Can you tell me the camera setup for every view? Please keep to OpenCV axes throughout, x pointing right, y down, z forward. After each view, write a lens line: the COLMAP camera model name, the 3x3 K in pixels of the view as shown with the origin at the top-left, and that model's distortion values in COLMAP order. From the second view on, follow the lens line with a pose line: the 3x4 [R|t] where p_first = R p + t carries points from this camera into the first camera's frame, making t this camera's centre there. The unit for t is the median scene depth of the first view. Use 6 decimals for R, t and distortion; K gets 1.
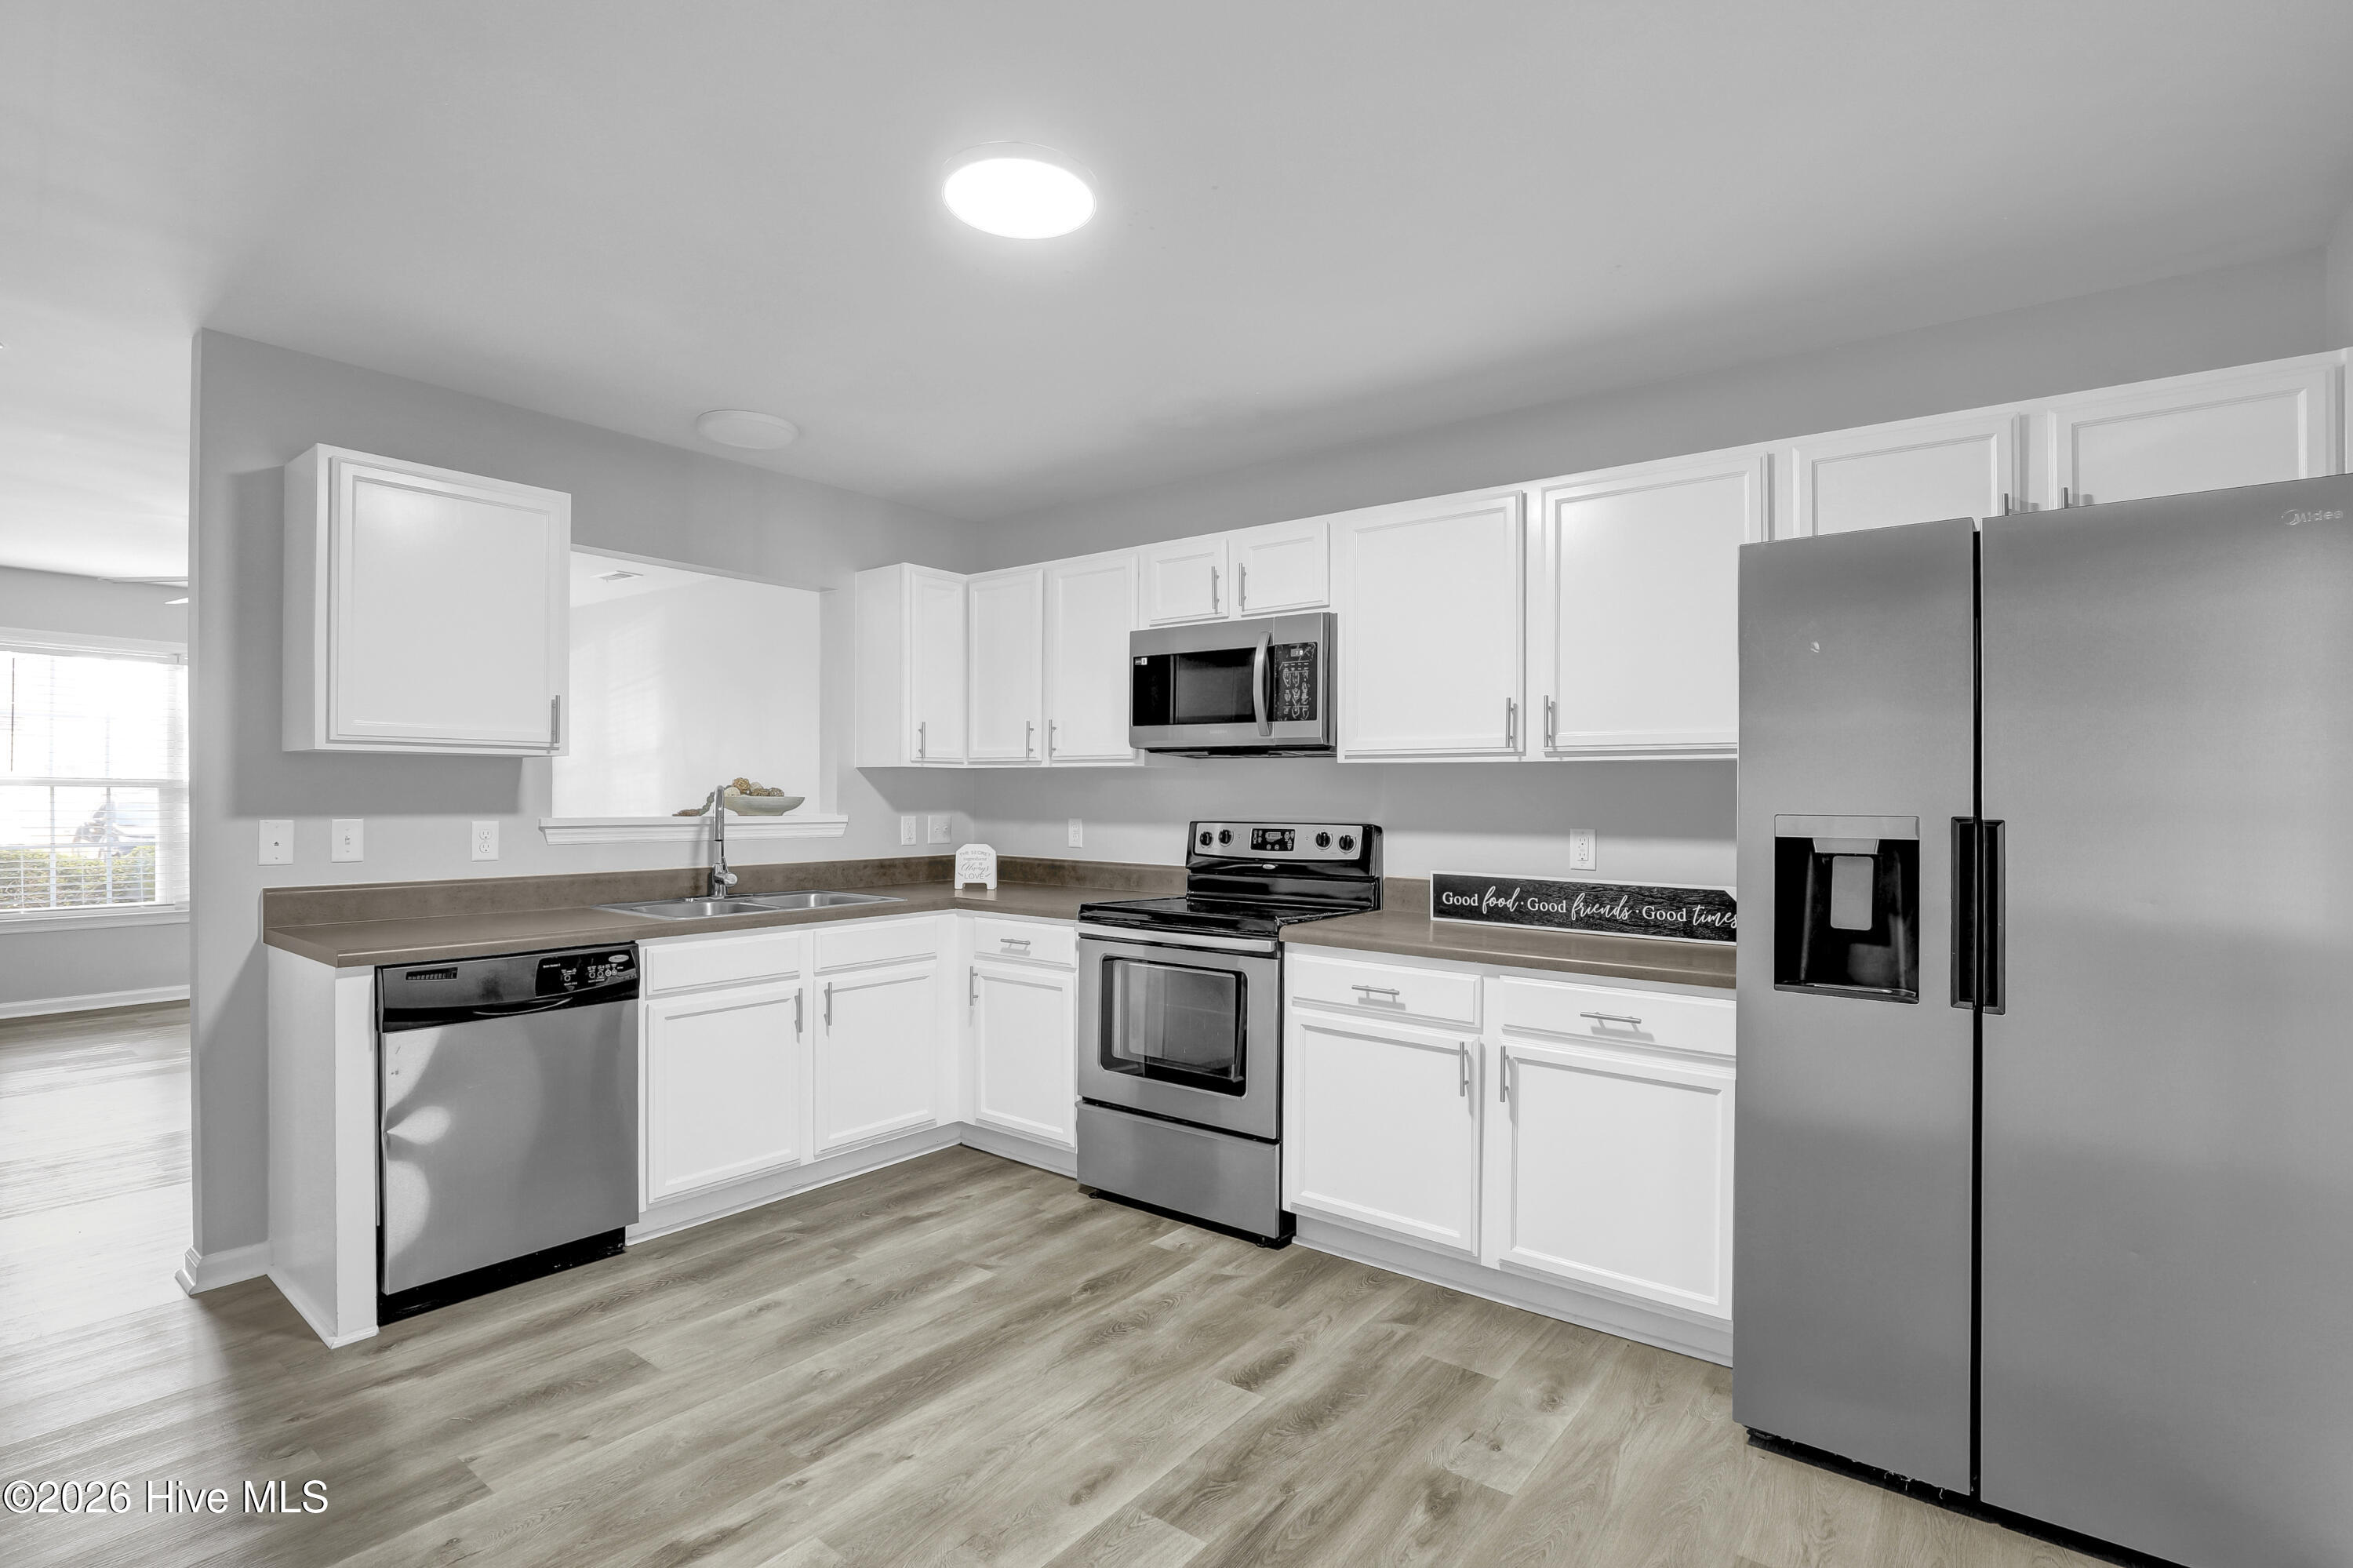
lens RADIAL K [[1117.6, 0, 1196.7], [0, 1117.6, 798.5], [0, 0, 1]] dist [-0.027207, 0.000407]
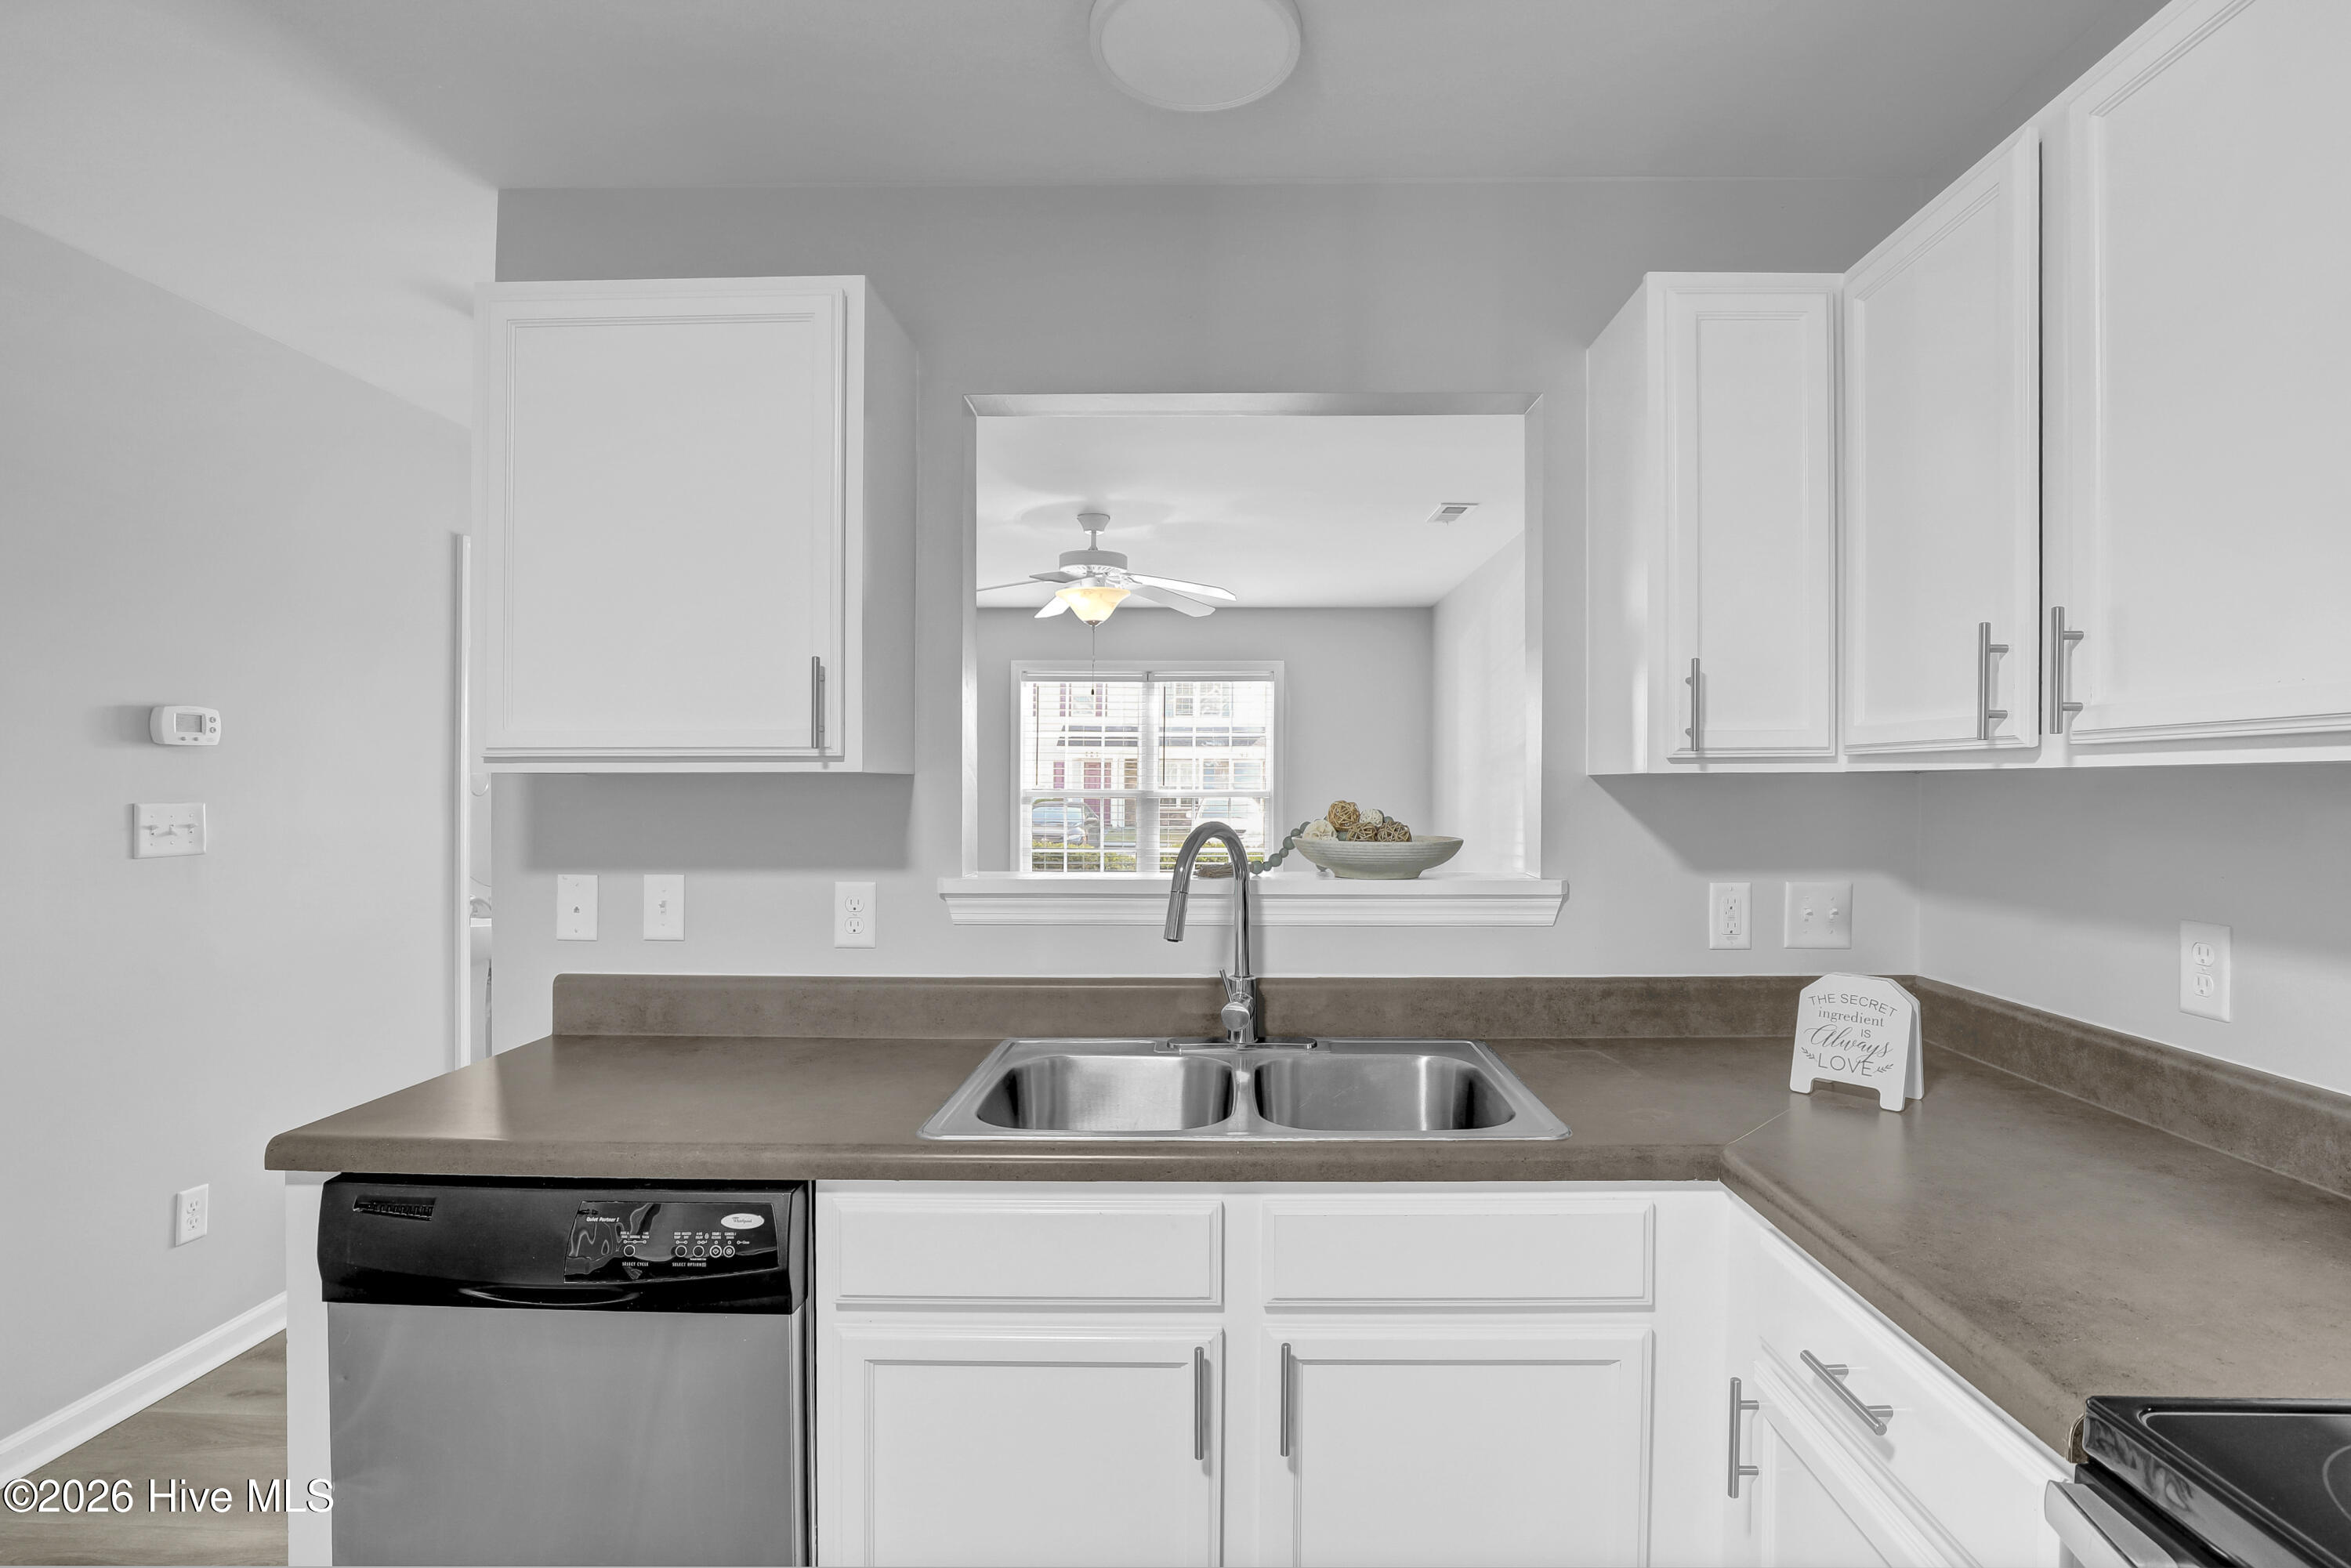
lens RADIAL K [[1123.9, 0, 1215.7], [0, 1123.9, 796.4], [0, 0, 1]] dist [-0.029718, 0.007414]
pose [[0.596273, -0.000575, -0.802781, -0.034309], [0.000951, 1.000000, -0.000010, -0.025327], [0.802781, -0.000757, 0.596273, 0.781684]]
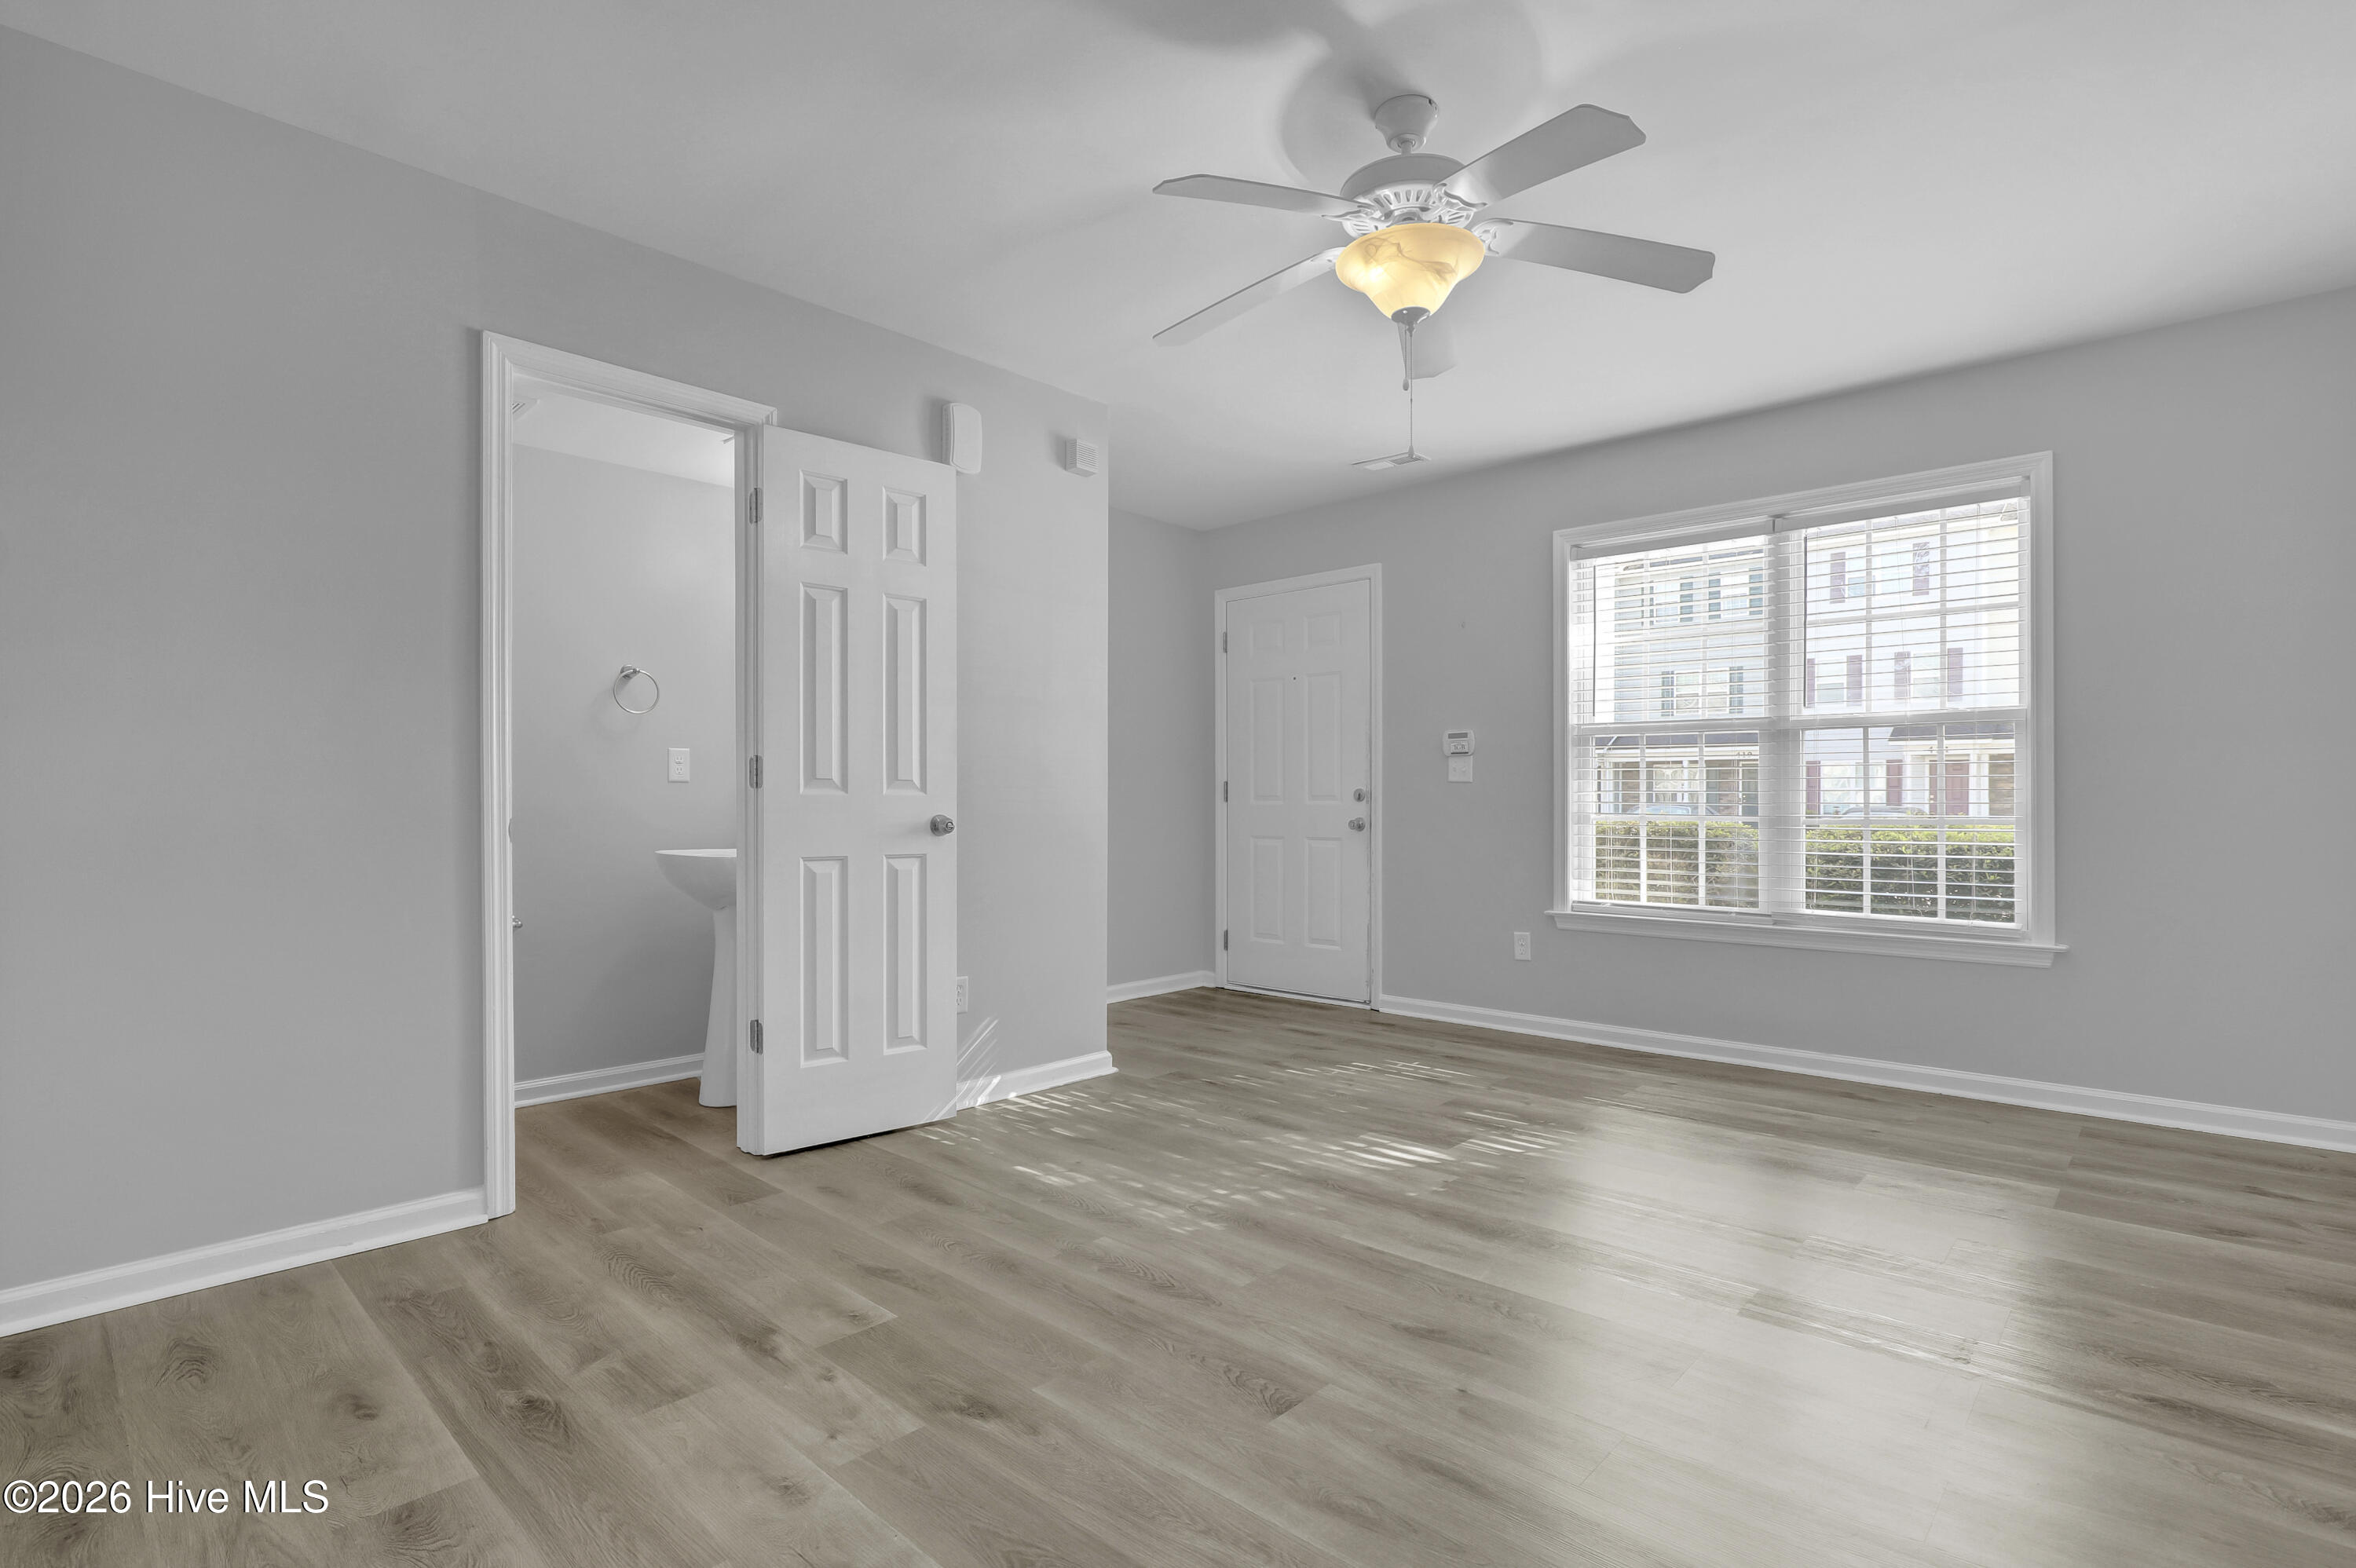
lens RADIAL K [[1126.2, 0, 1218.3], [0, 1126.2, 796.4], [0, 0, 1]] dist [-0.029718, 0.007414]
pose [[-0.073913, -0.014924, -0.997153, -0.518743], [-0.005588, 0.999879, -0.014550, 0.076762], [0.997249, 0.004497, -0.073987, 1.412100]]
